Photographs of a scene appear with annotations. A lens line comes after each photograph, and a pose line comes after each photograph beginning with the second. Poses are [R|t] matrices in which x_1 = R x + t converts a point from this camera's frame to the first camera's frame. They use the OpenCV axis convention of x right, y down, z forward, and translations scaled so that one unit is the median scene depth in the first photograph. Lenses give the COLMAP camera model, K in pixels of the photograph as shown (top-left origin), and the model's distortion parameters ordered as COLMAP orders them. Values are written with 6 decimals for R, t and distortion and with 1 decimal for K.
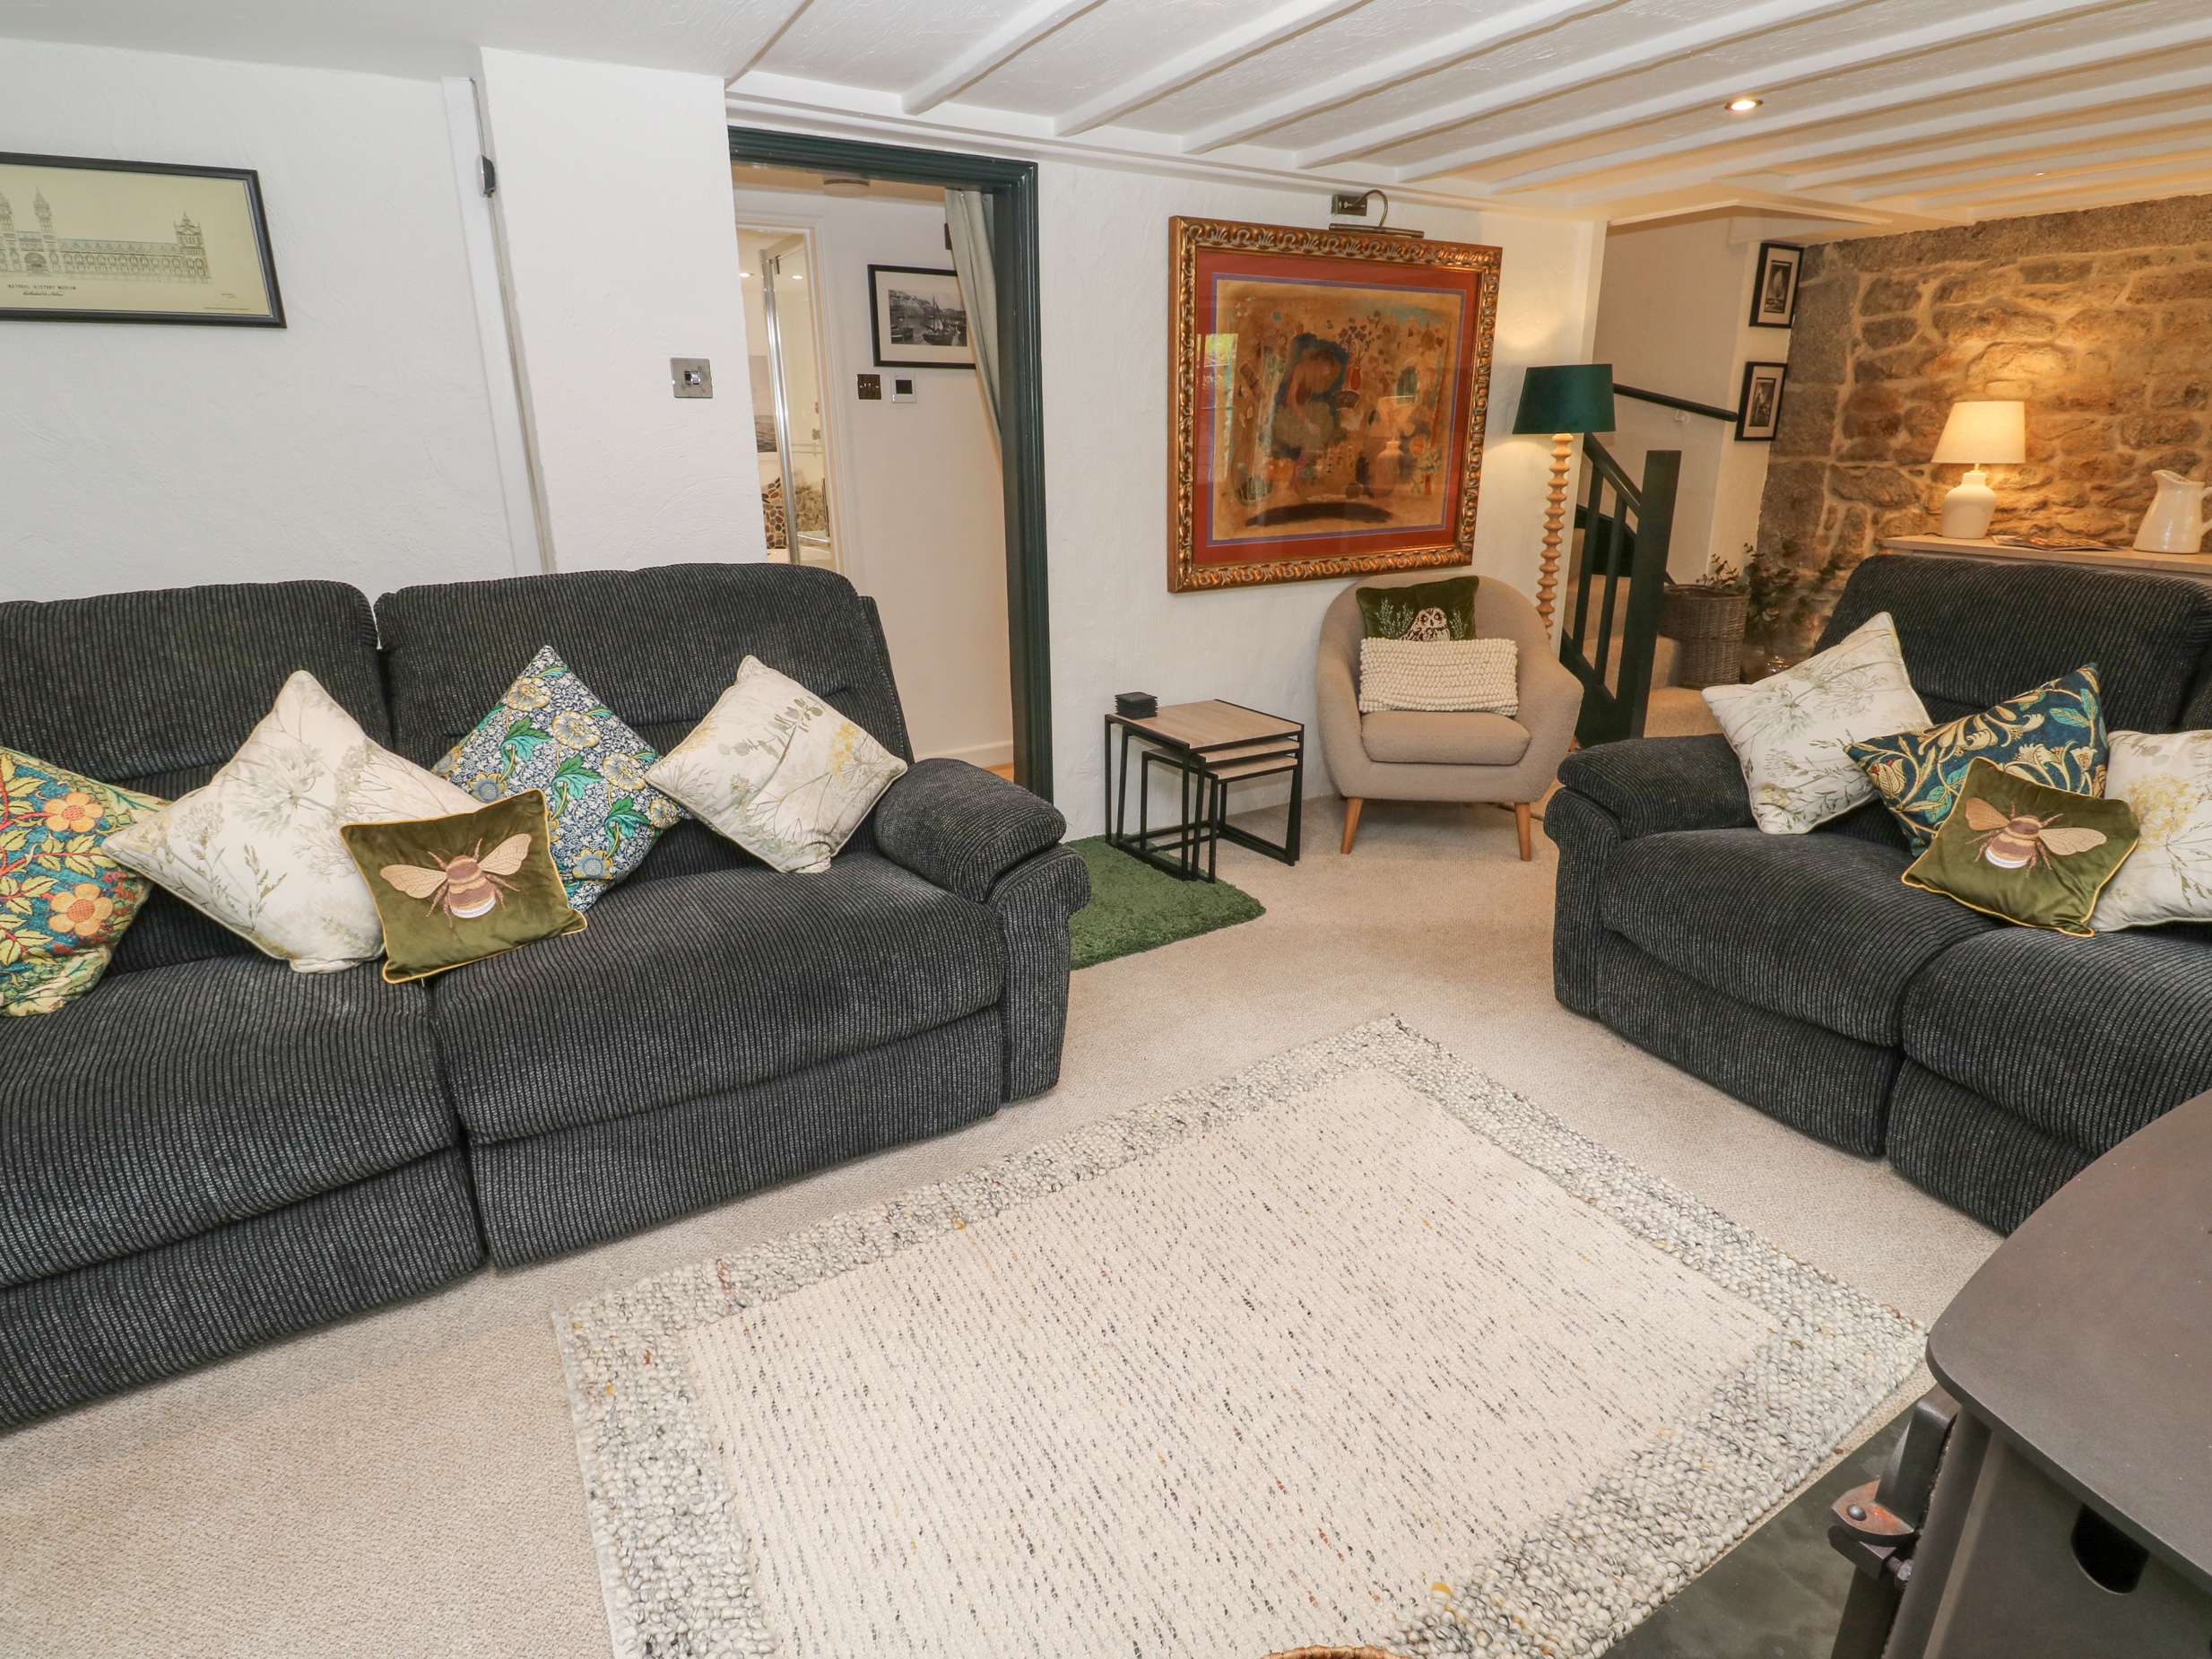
lens RADIAL K [[1160.1, 0, 1118.7], [0, 1160.1, 809.0], [0, 0, 1]] dist [0.001873, -0.012161]
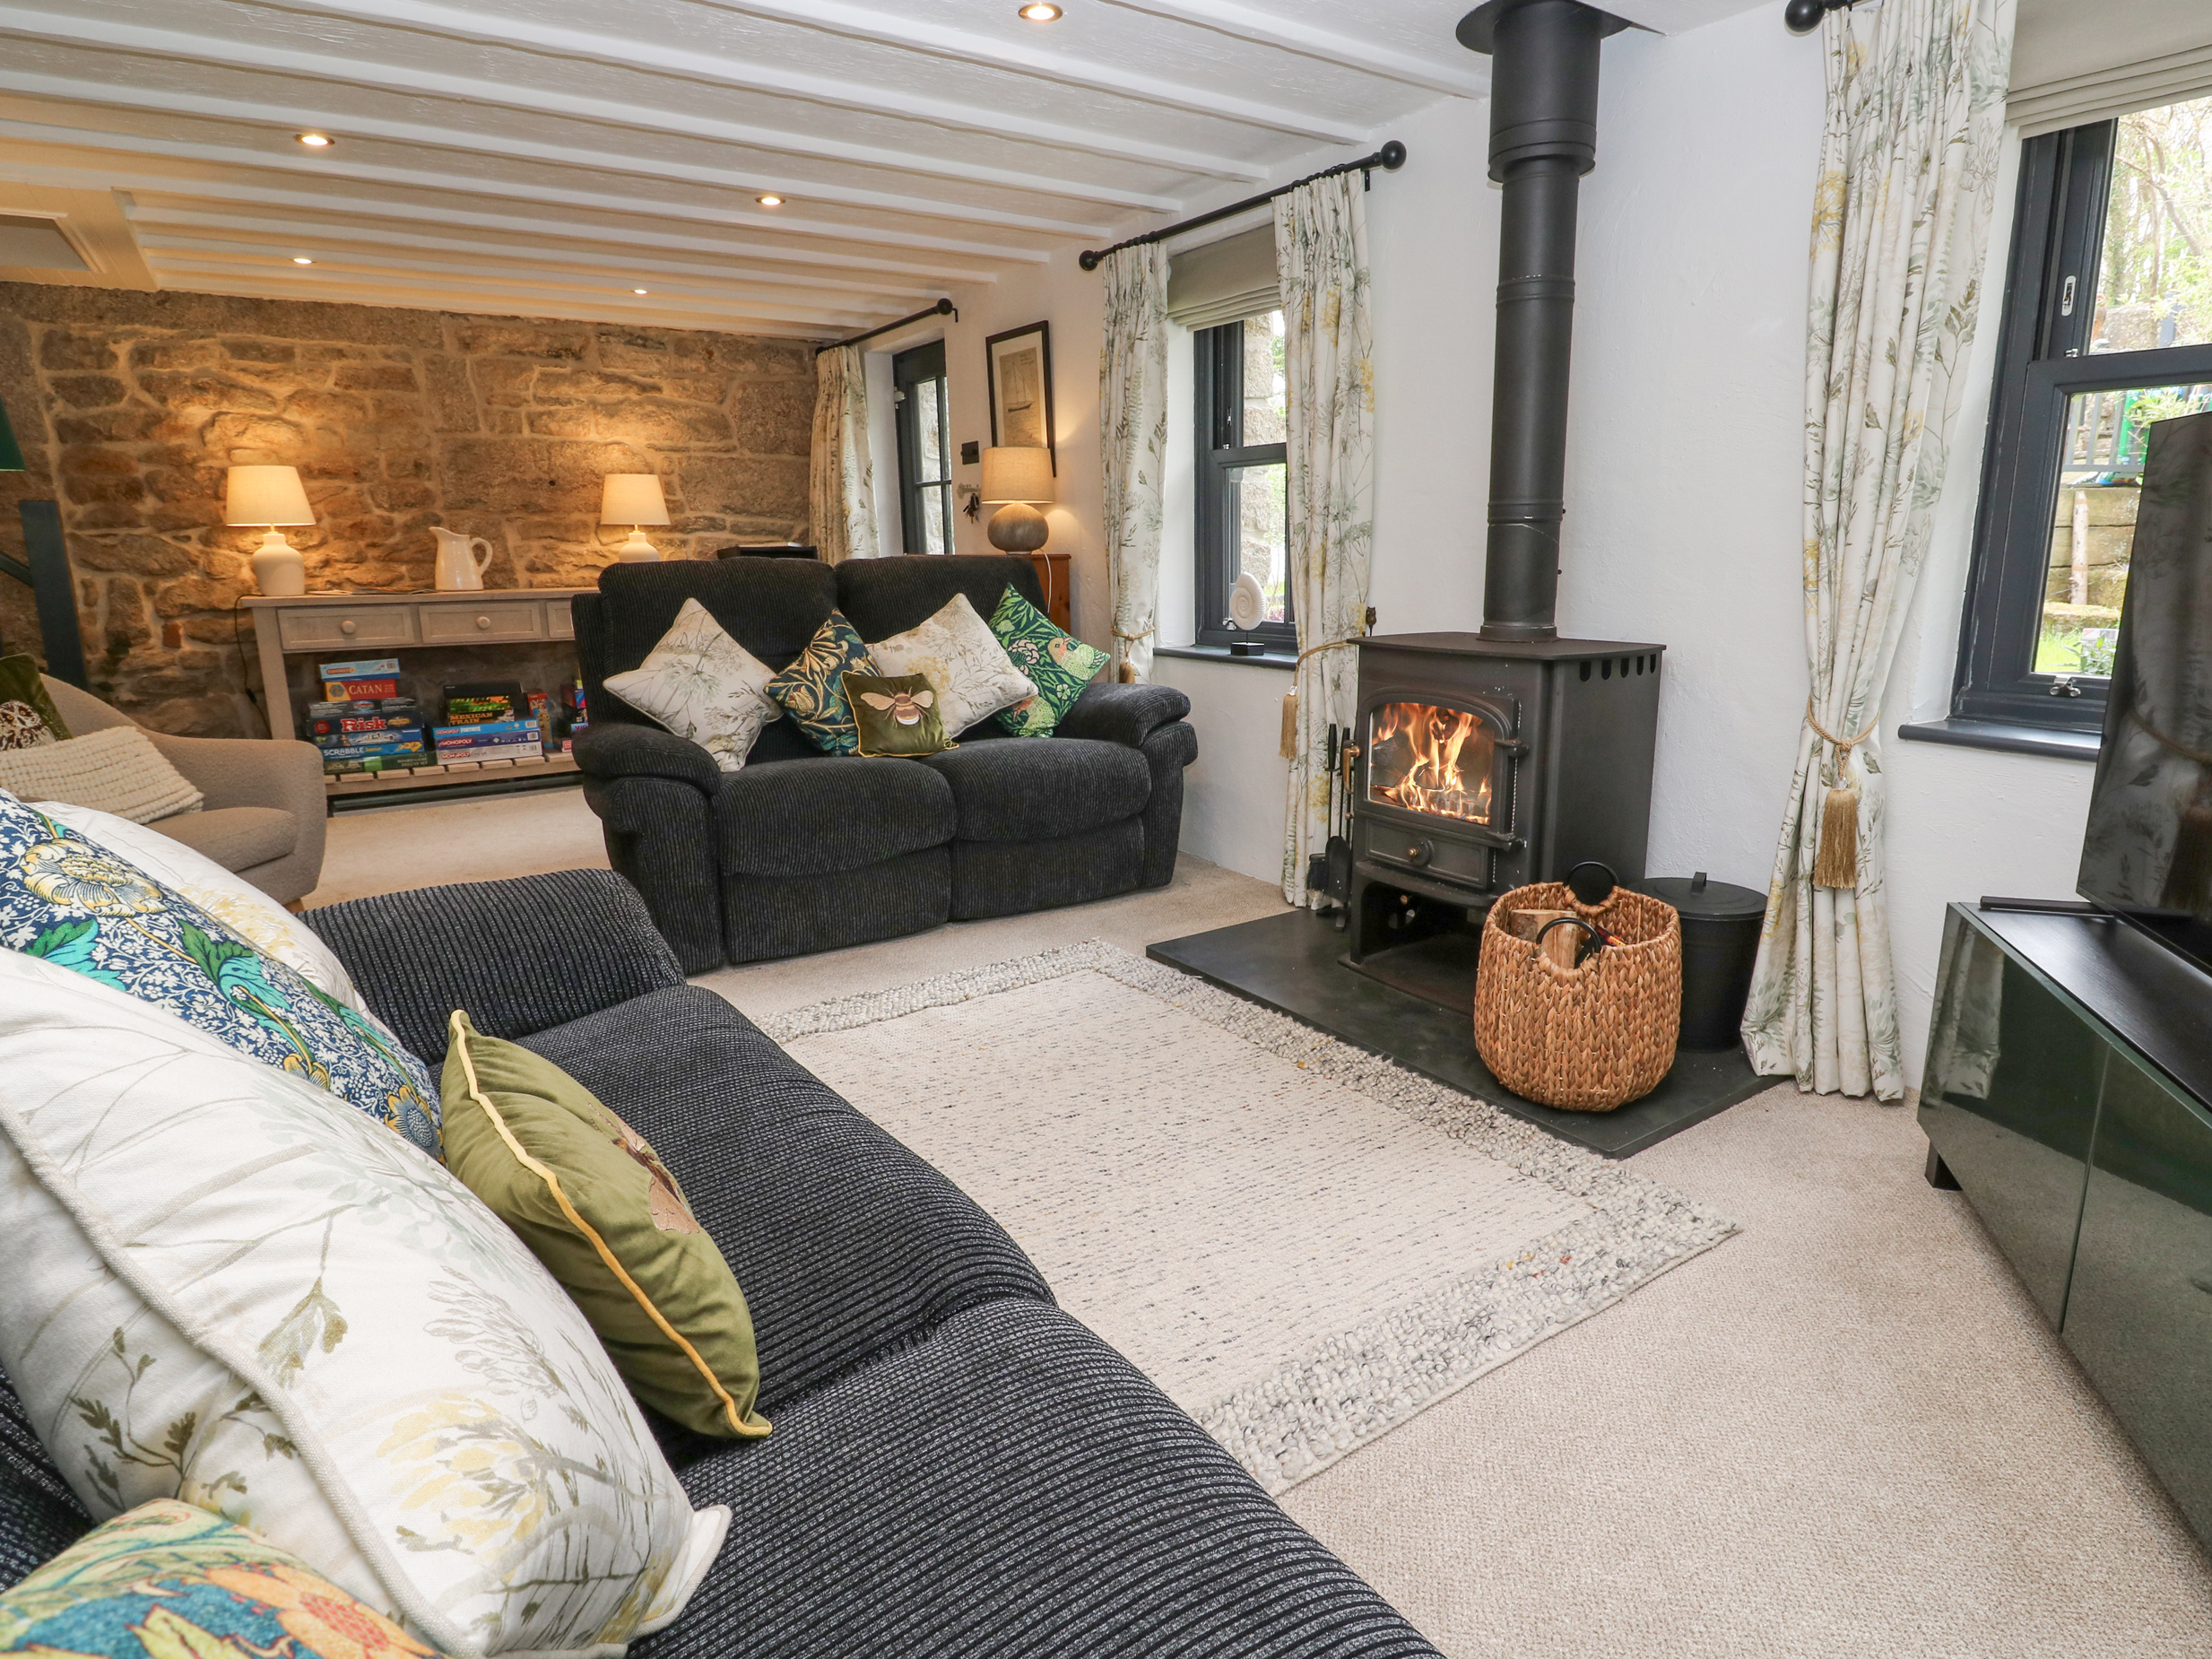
lens RADIAL K [[1244.5, 0, 1129.2], [0, 1244.5, 829.4], [0, 0, 1]] dist [-0.003266, -0.009156]
pose [[-0.058883, -0.214281, 0.974996, -0.455689], [0.318561, 0.921592, 0.221783, -0.048123], [-0.946072, 0.323655, 0.013996, 0.345562]]
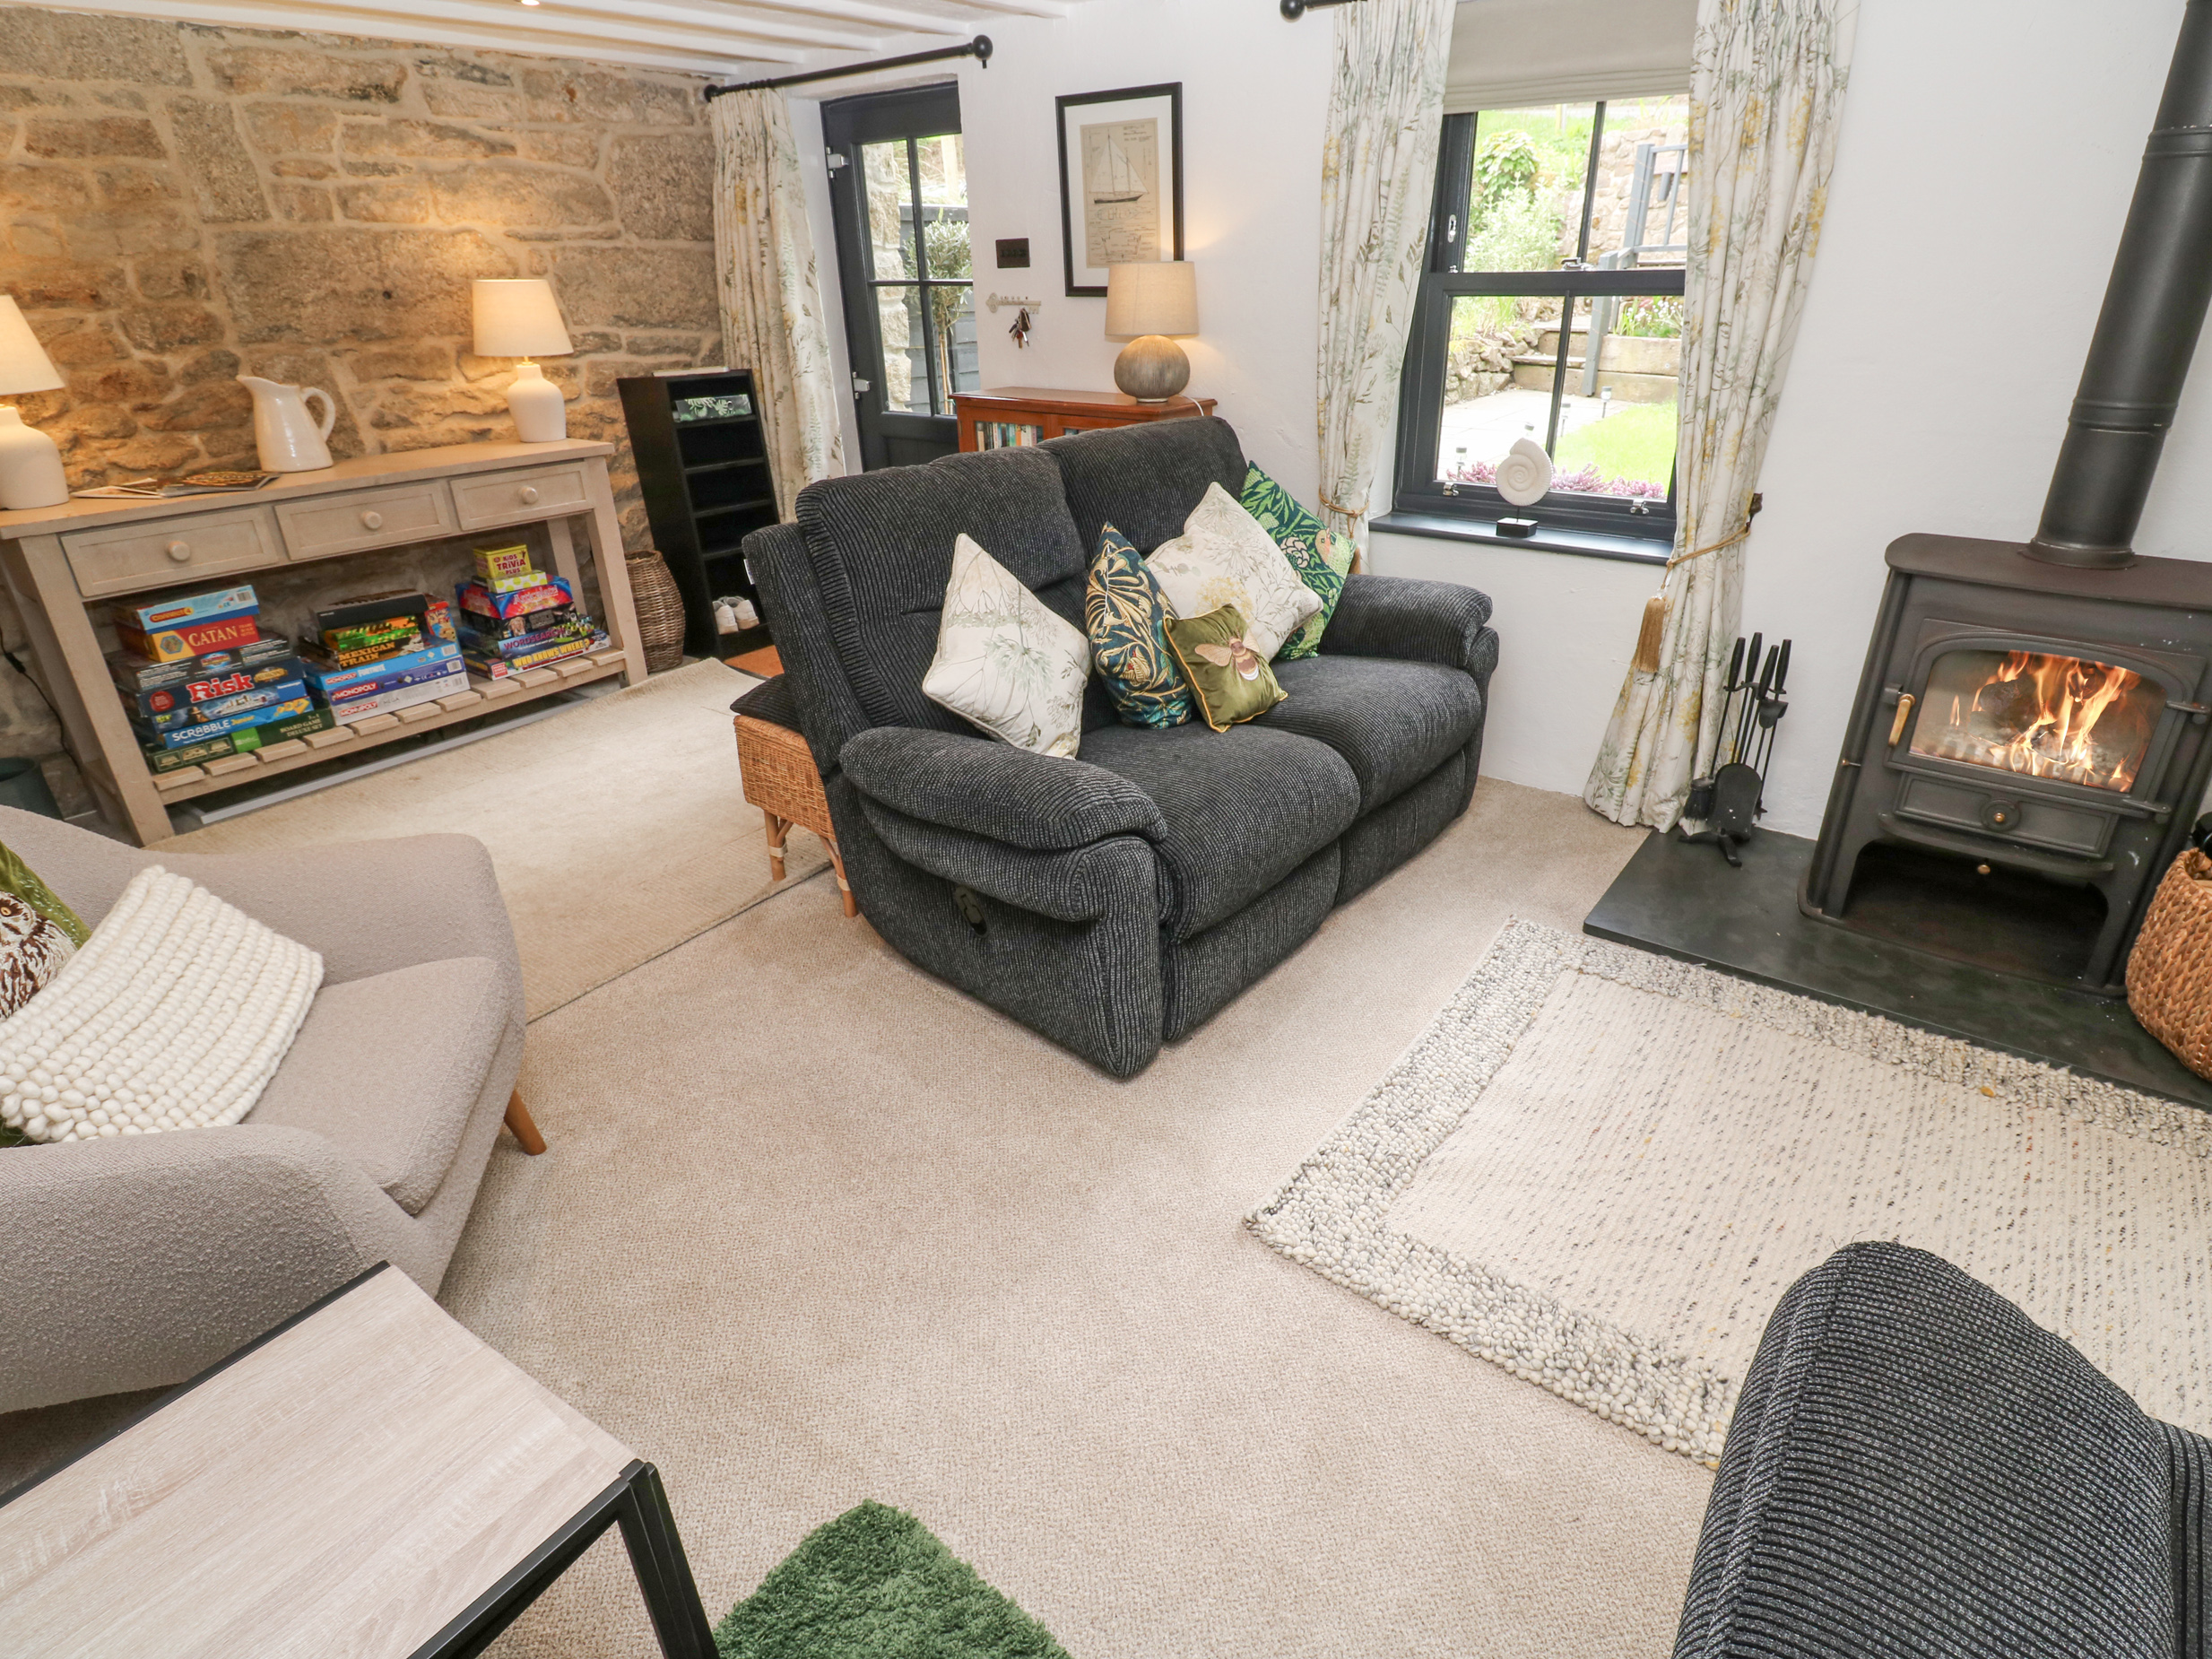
lens RADIAL K [[1160.1, 0, 1113.8], [0, 1160.1, 819.3], [0, 0, 1]] dist [0.001873, -0.012161]
pose [[-0.369858, -0.389174, 0.843652, -0.141309], [0.306341, 0.806181, 0.506189, -0.240345], [-0.877132, 0.445663, -0.178952, 0.670164]]
